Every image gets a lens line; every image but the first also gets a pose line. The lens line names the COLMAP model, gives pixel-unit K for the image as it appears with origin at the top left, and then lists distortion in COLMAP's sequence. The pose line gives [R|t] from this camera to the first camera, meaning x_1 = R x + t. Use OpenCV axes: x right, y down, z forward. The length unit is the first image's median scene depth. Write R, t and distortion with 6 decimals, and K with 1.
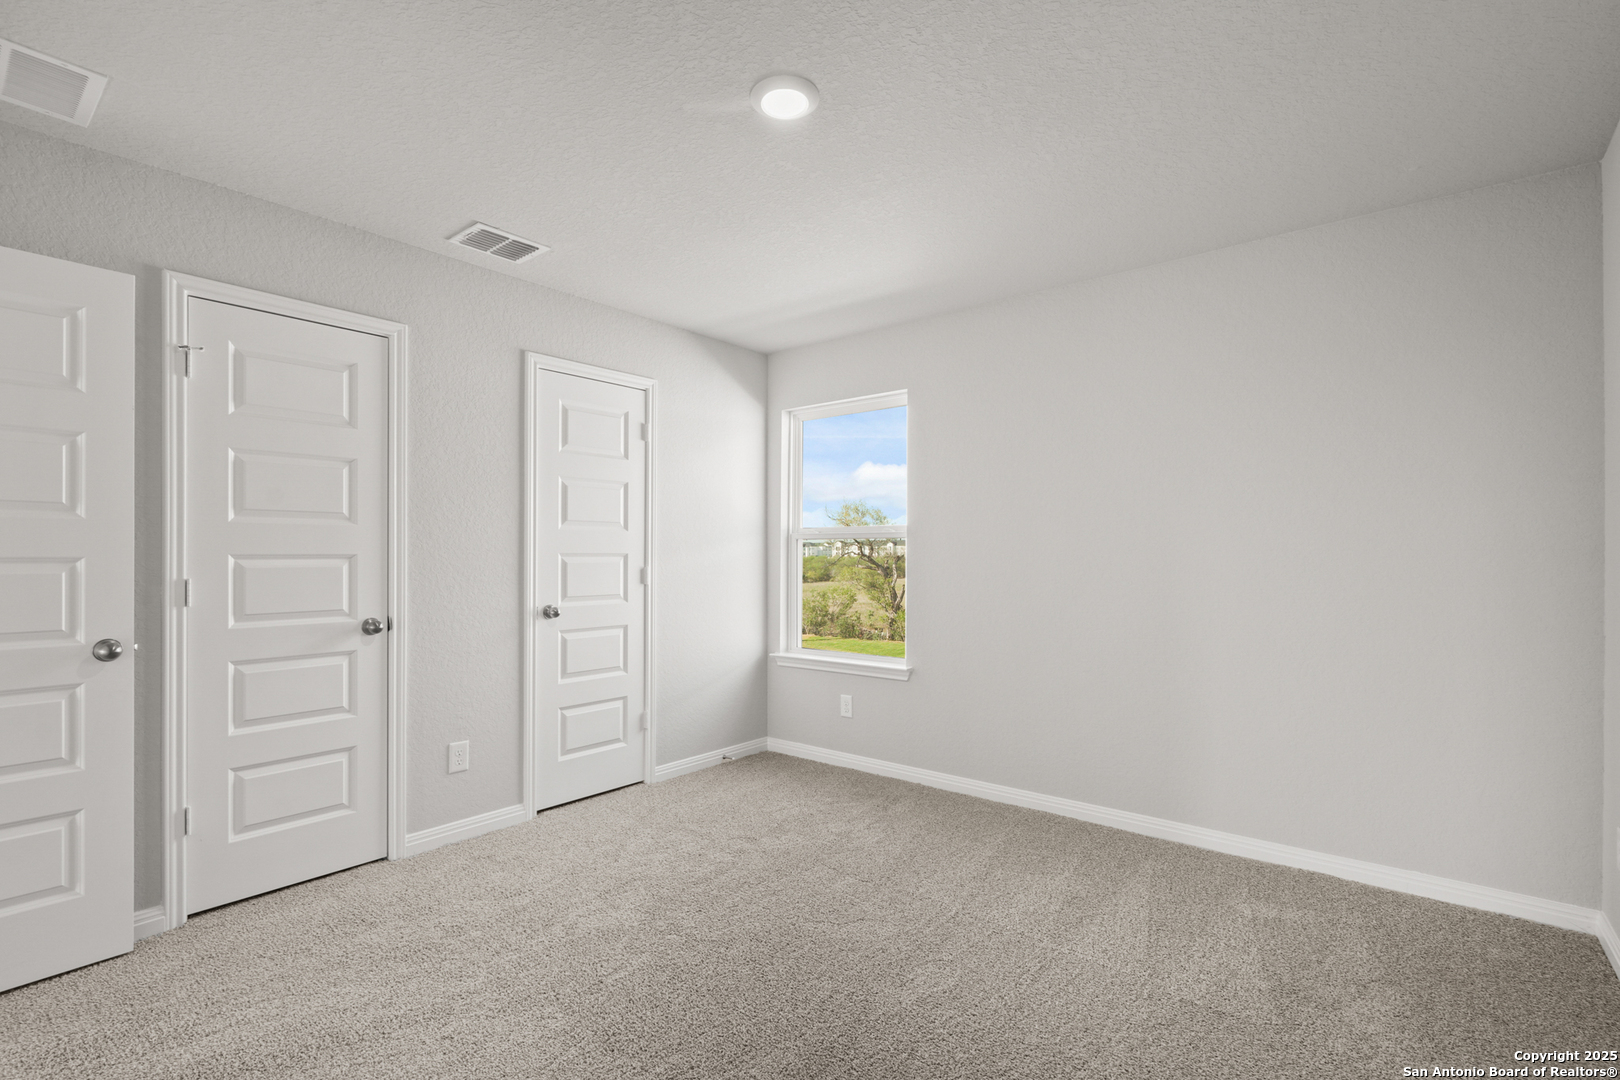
lens RADIAL K [[759.8, 0, 813.3], [0, 759.8, 558.5], [0, 0, 1]] dist [0.028054, -0.000100]
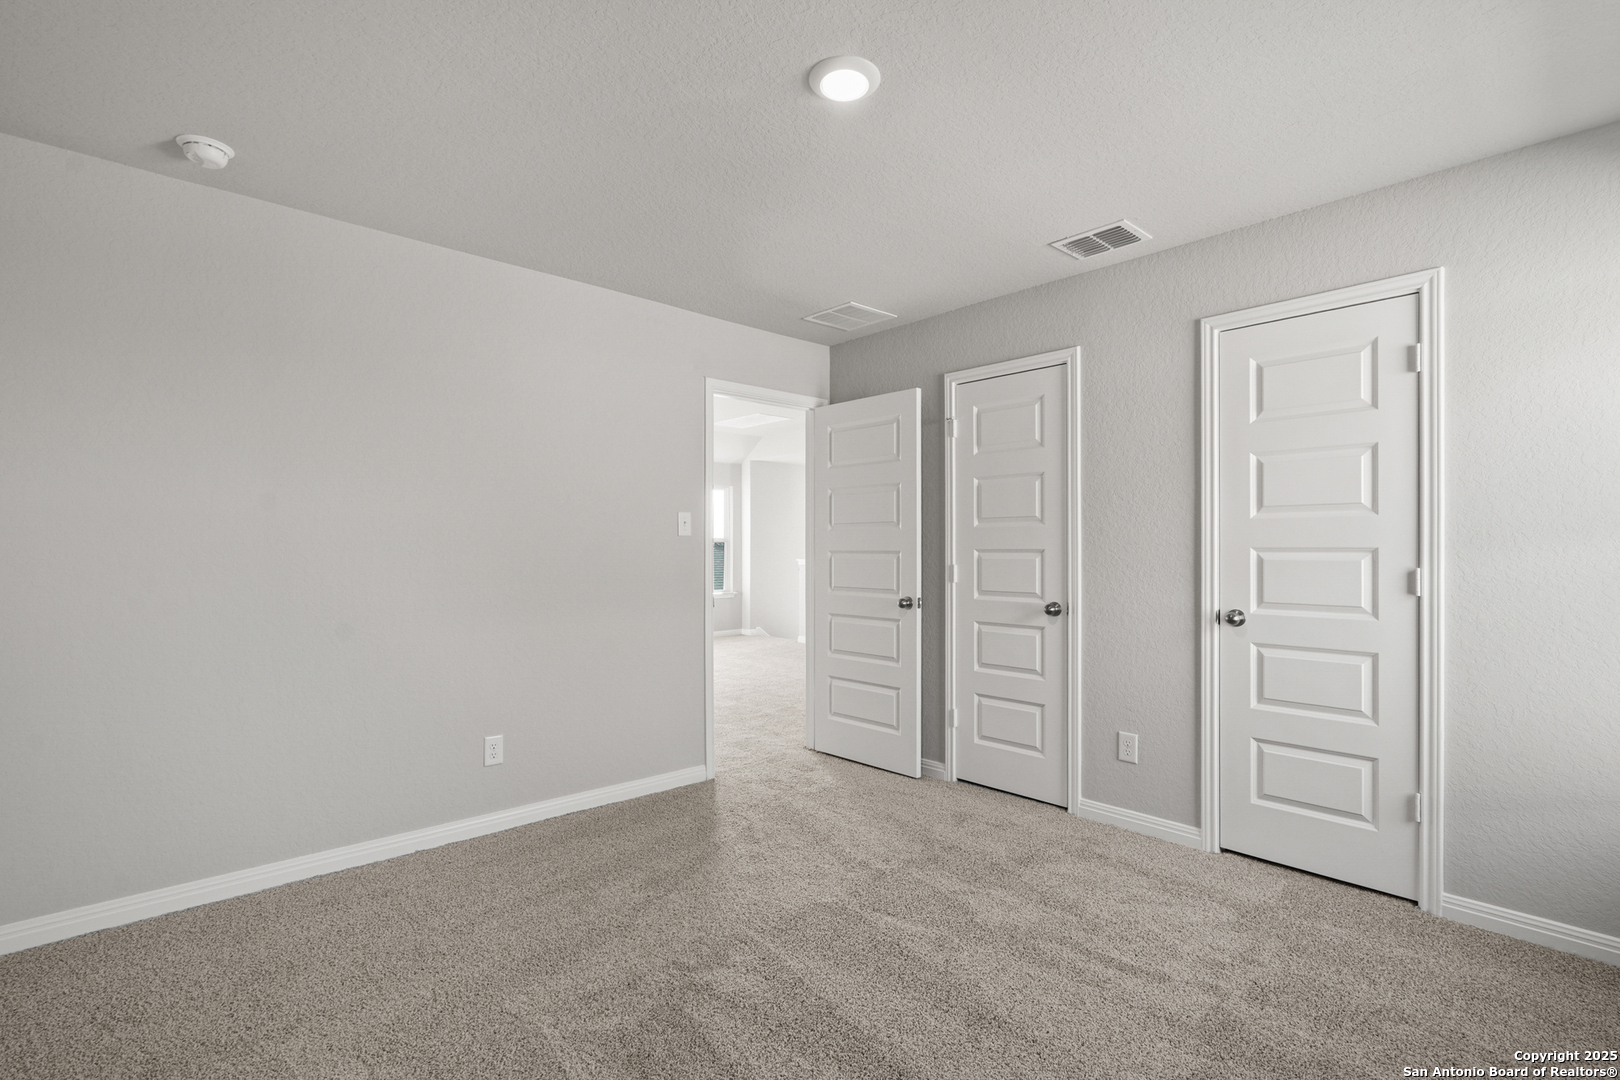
lens RADIAL K [[746.1, 0, 798.4], [0, 746.1, 547.6], [0, 0, 1]] dist [-0.000864, 0.000230]
pose [[-0.144307, 0.001695, -0.989531, 0.586702], [-0.001731, 0.999997, 0.001965, -0.008519], [0.989531, 0.001997, -0.144304, 0.711982]]
